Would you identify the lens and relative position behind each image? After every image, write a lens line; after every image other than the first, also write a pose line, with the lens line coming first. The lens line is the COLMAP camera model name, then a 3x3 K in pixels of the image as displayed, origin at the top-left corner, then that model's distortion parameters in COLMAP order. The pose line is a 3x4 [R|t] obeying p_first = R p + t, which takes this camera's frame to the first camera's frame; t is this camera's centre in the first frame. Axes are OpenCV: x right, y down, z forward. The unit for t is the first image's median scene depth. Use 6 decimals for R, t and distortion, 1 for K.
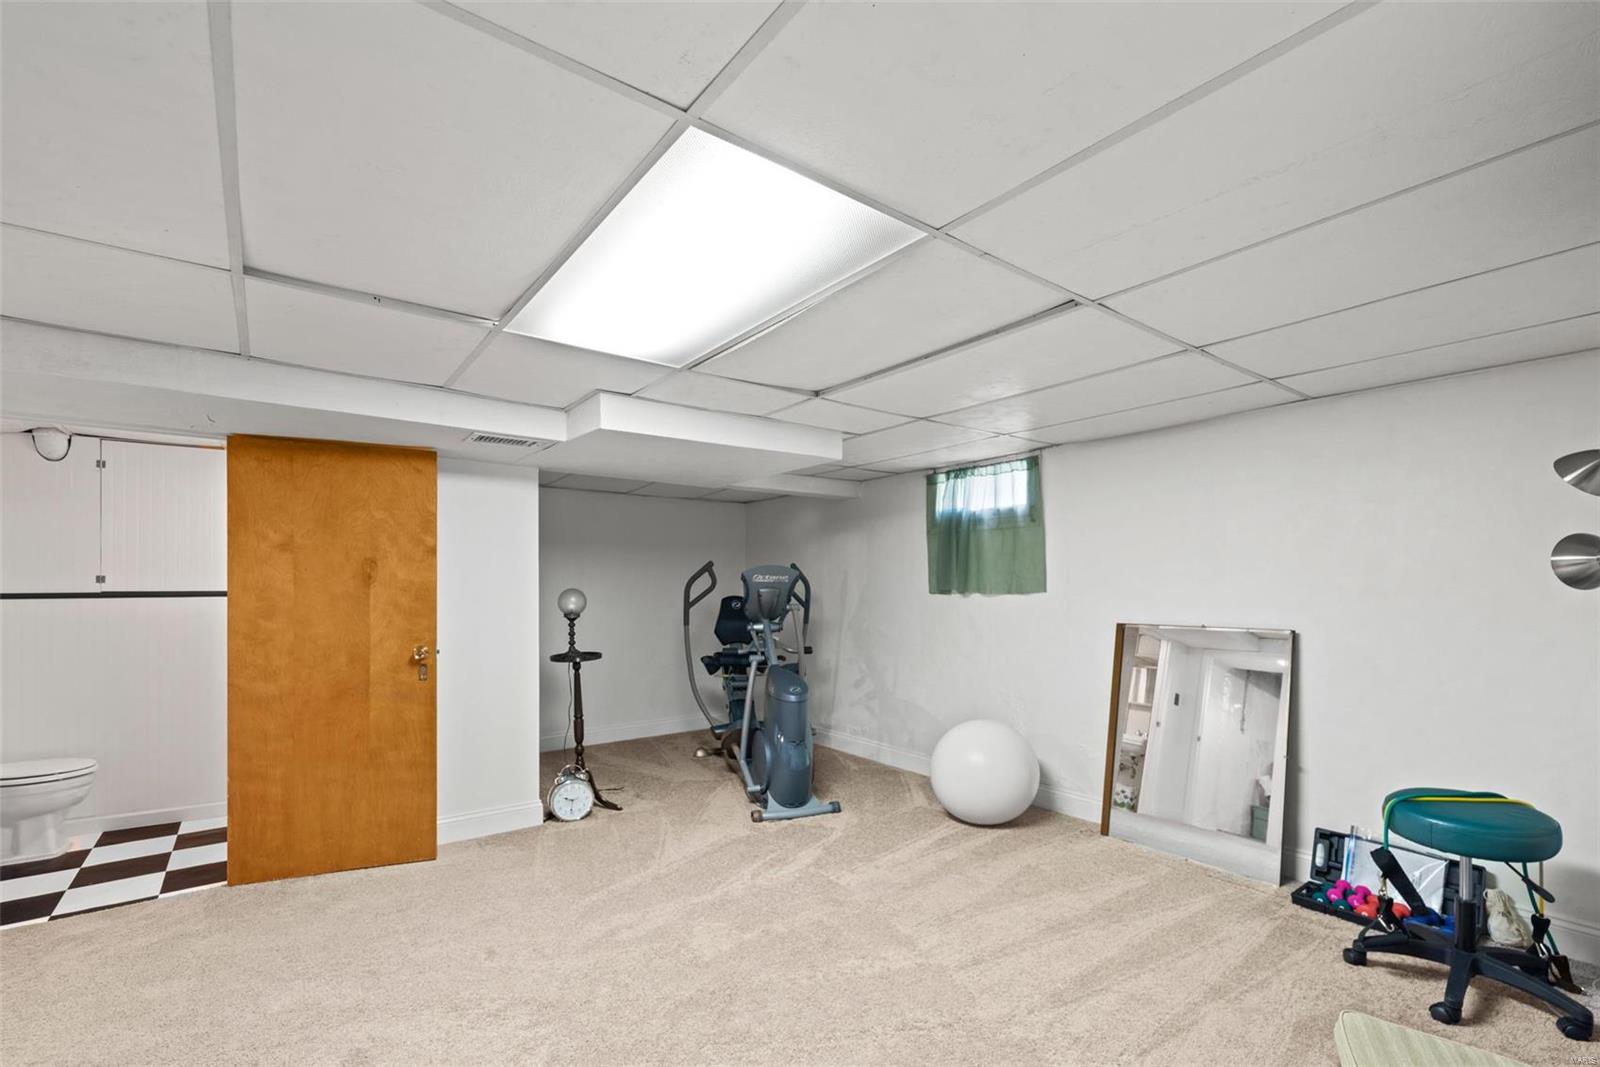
lens RADIAL K [[705.4, 0, 799.2], [0, 705.4, 536.1], [0, 0, 1]] dist [0.002426, -0.000241]
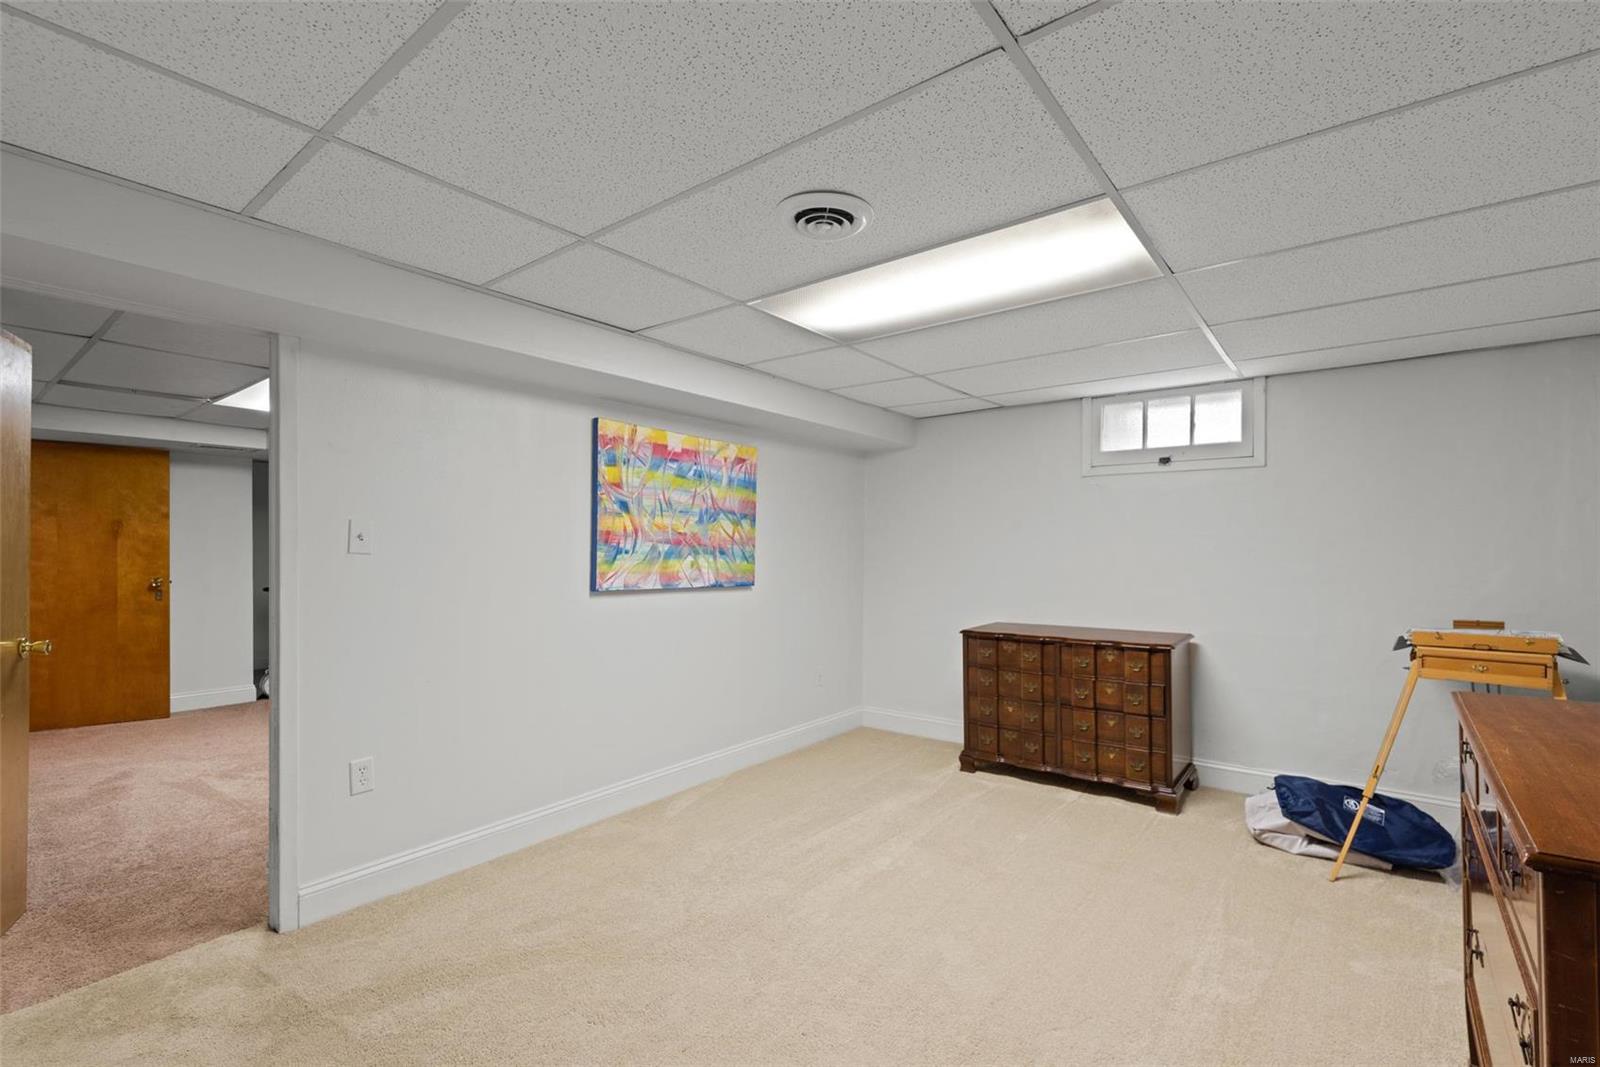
lens RADIAL K [[705.4, 0, 802.6], [0, 705.4, 536.5], [0, 0, 1]] dist [0.002426, -0.000241]
pose [[0.977832, -0.003740, 0.209359, 0.509625], [0.004085, 0.999991, -0.001213, 0.073934], [-0.209353, 0.002042, 0.977838, -0.786739]]
